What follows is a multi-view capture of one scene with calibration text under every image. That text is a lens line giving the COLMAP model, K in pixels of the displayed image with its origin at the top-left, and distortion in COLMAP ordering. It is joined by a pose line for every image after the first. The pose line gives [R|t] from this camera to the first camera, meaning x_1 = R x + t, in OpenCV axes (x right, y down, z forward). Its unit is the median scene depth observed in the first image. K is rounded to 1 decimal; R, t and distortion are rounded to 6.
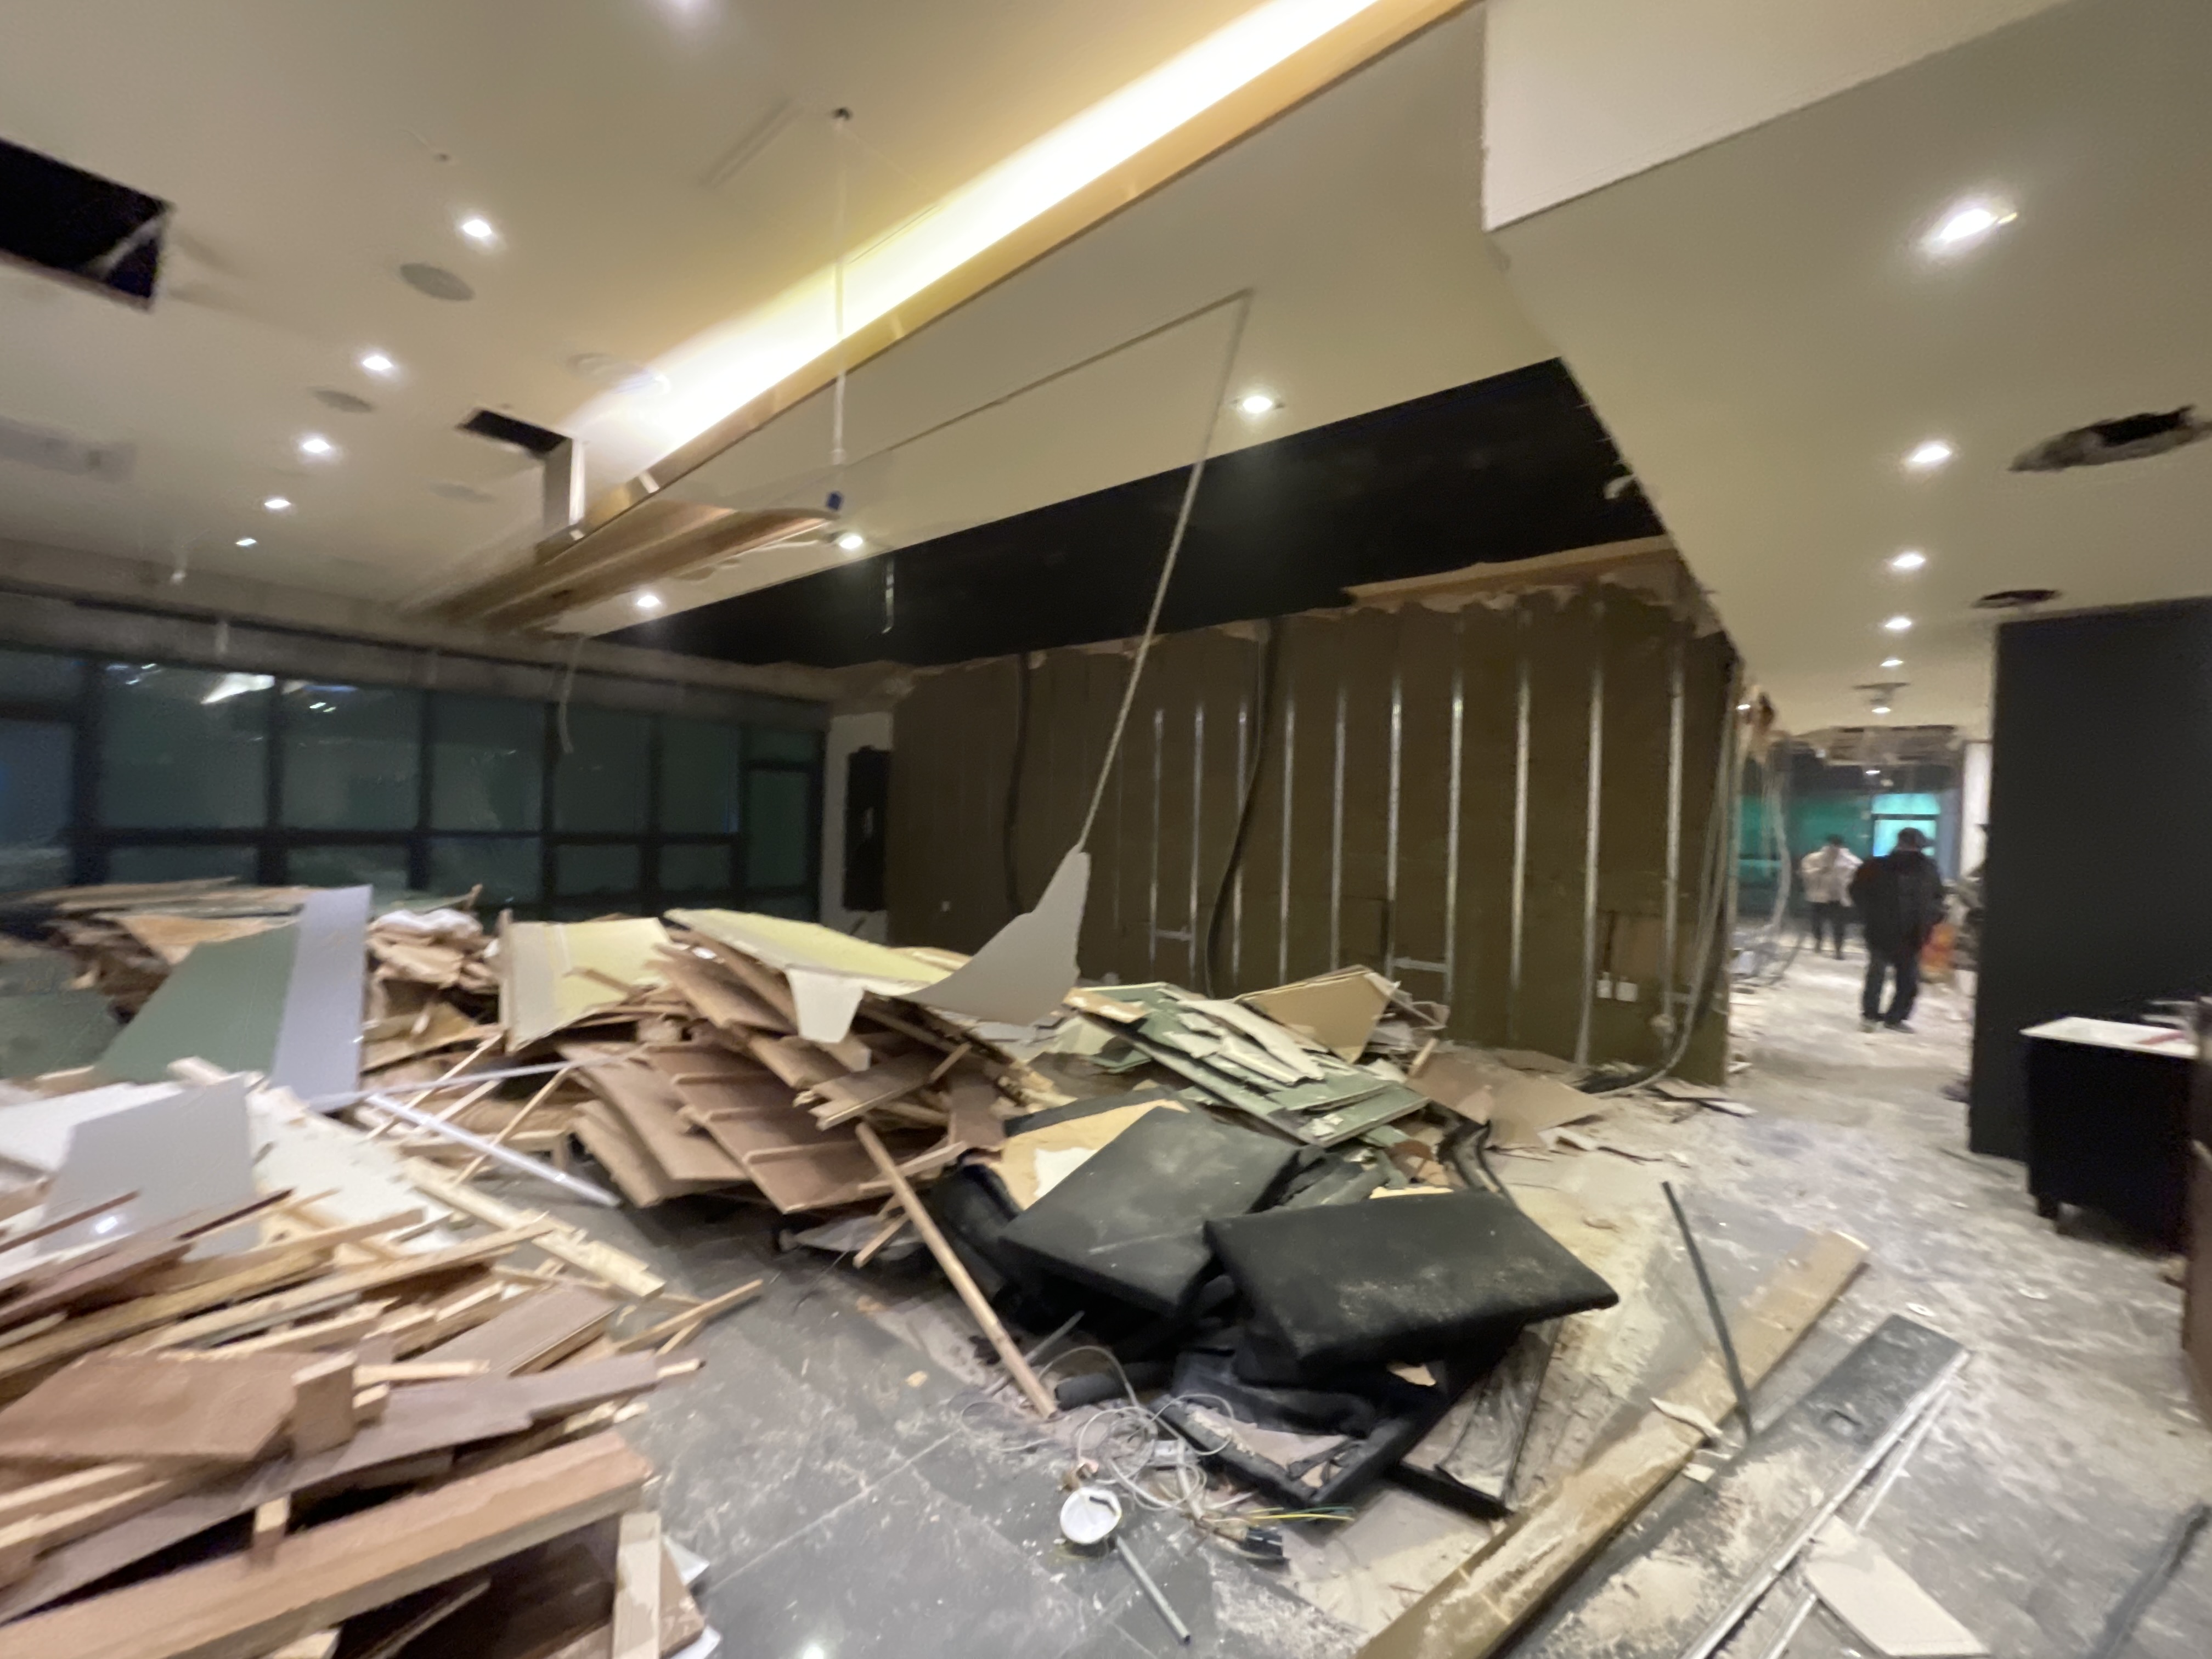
lens RADIAL K [[893.3, 0, 1105.0], [0, 893.3, 829.3], [0, 0, 1]] dist [0.000995, 0.000253]
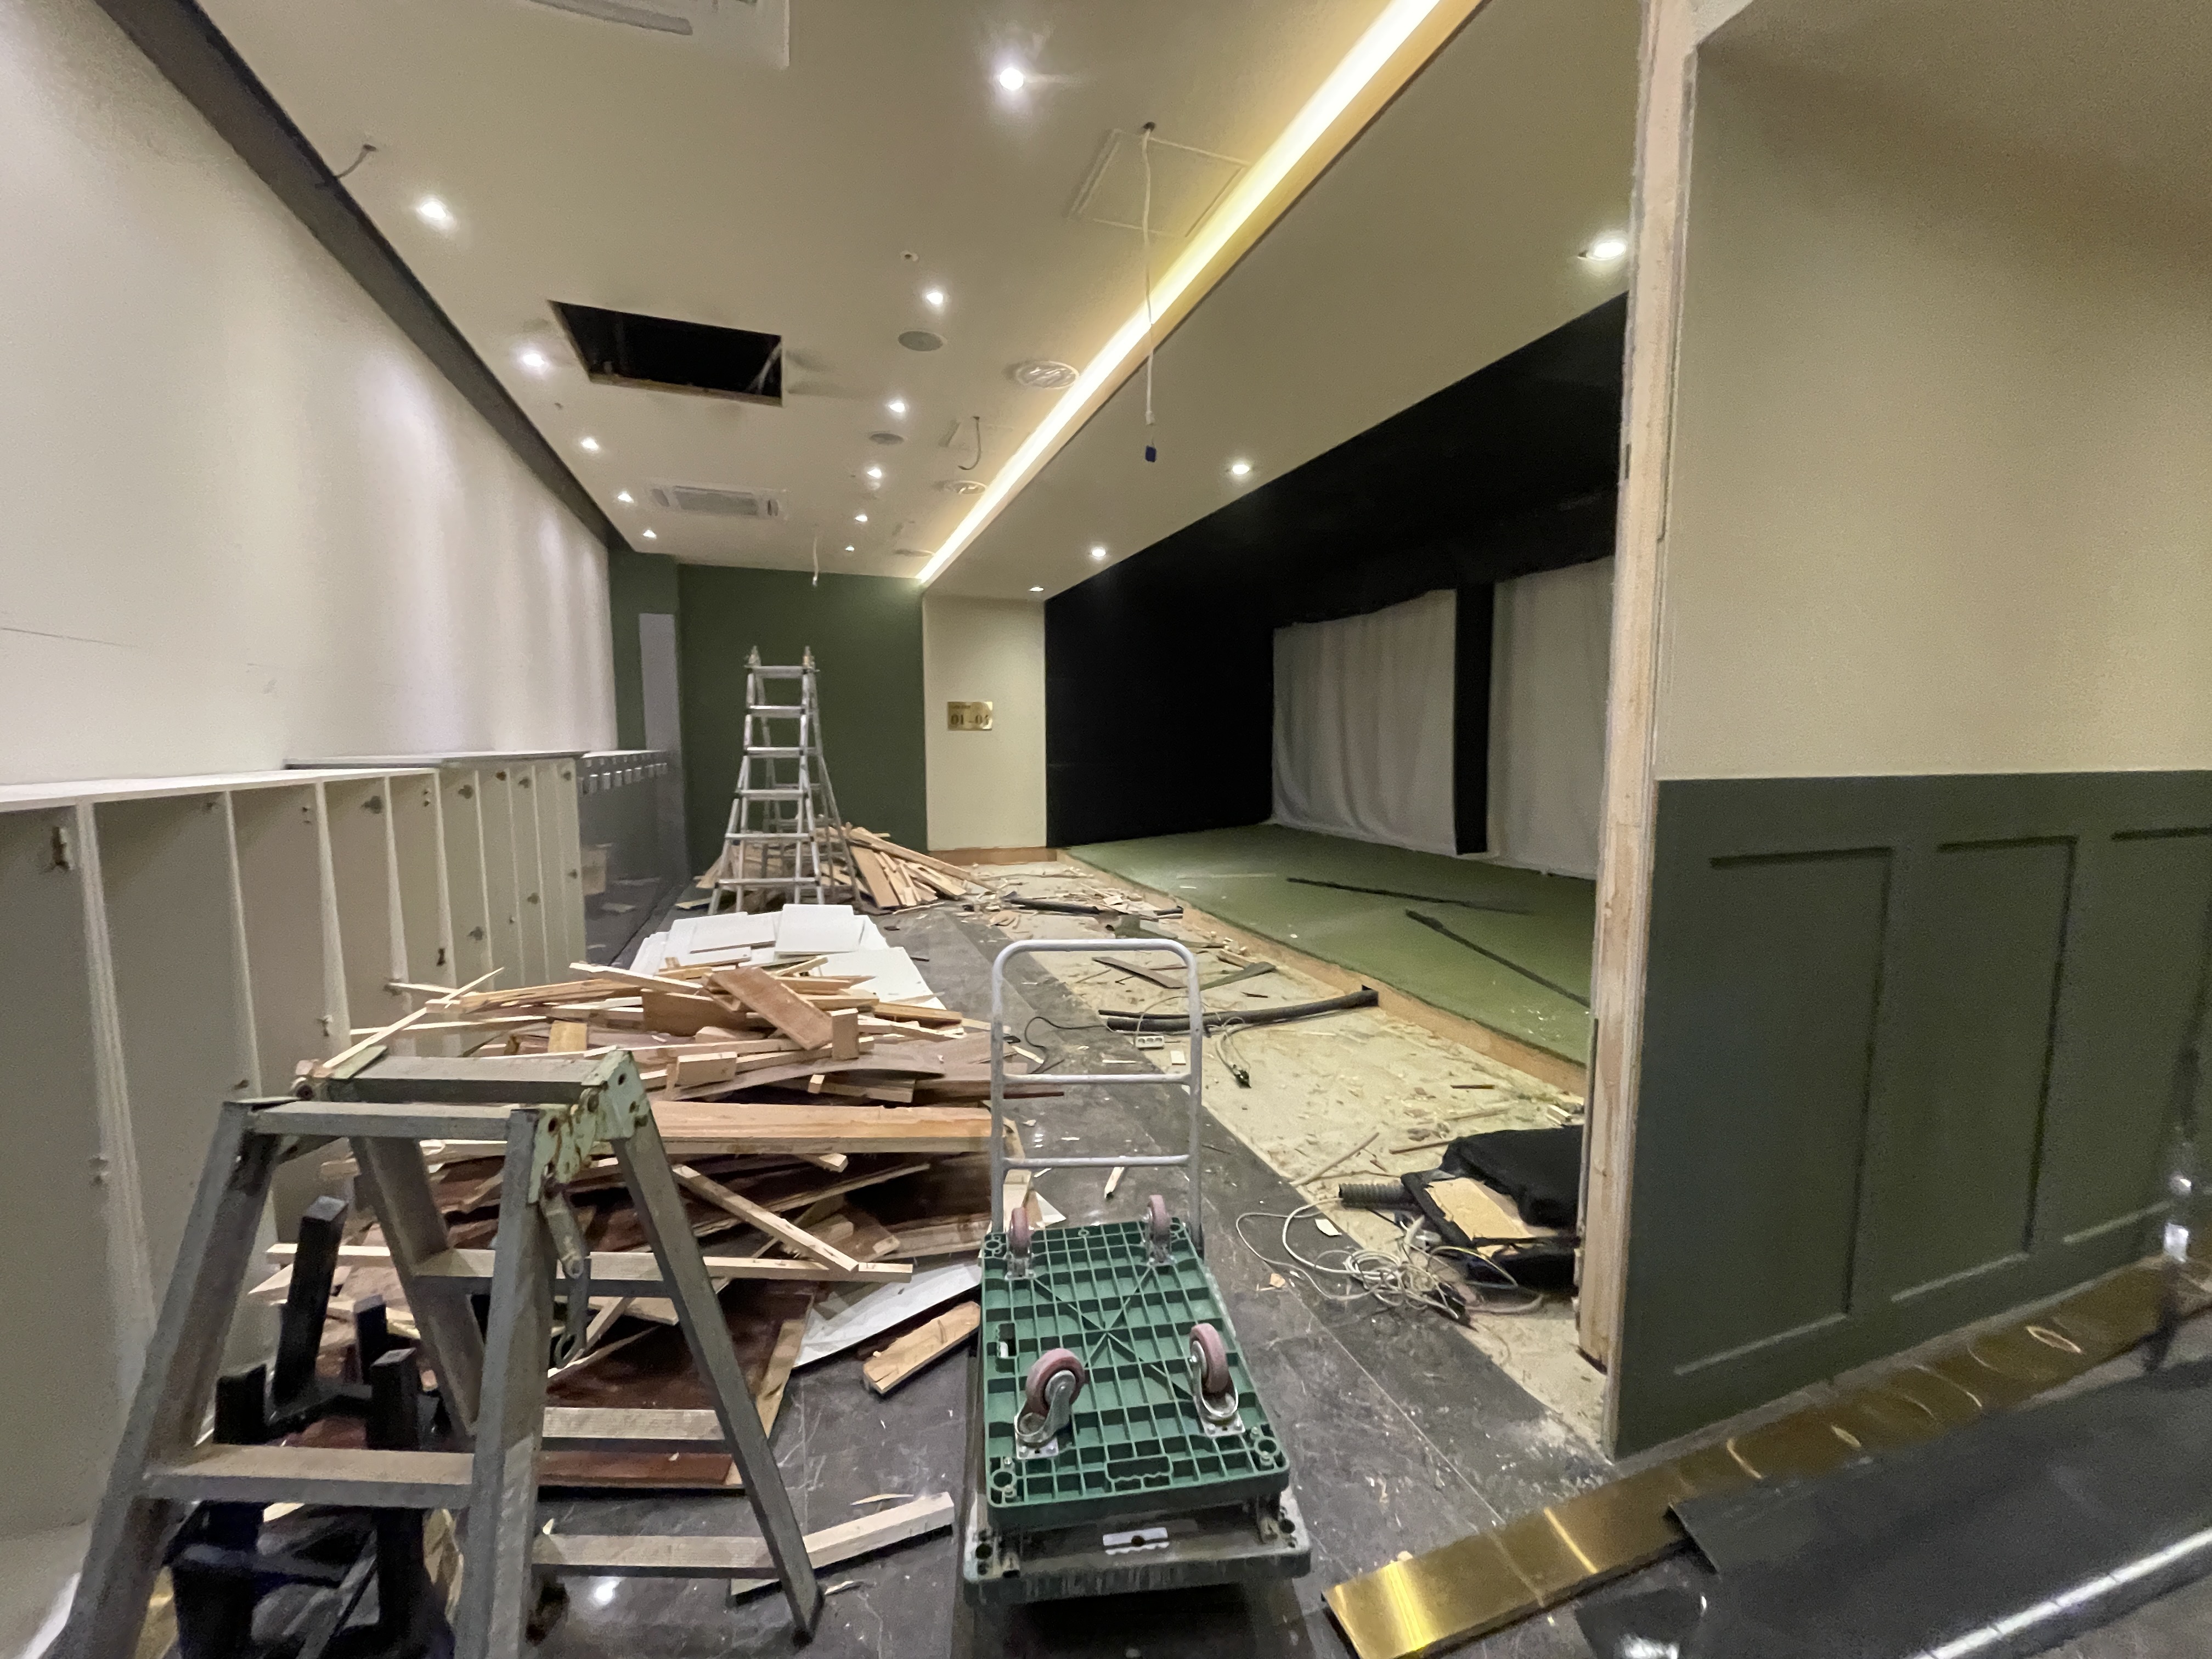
lens RADIAL K [[893.3, 0, 1106.5], [0, 893.3, 834.9], [0, 0, 1]] dist [0.000995, 0.000253]
pose [[0.866597, 0.021596, -0.498542, 0.225328], [0.027170, 0.995539, 0.090353, 0.031143], [0.498269, -0.091845, 0.862144, -0.123738]]
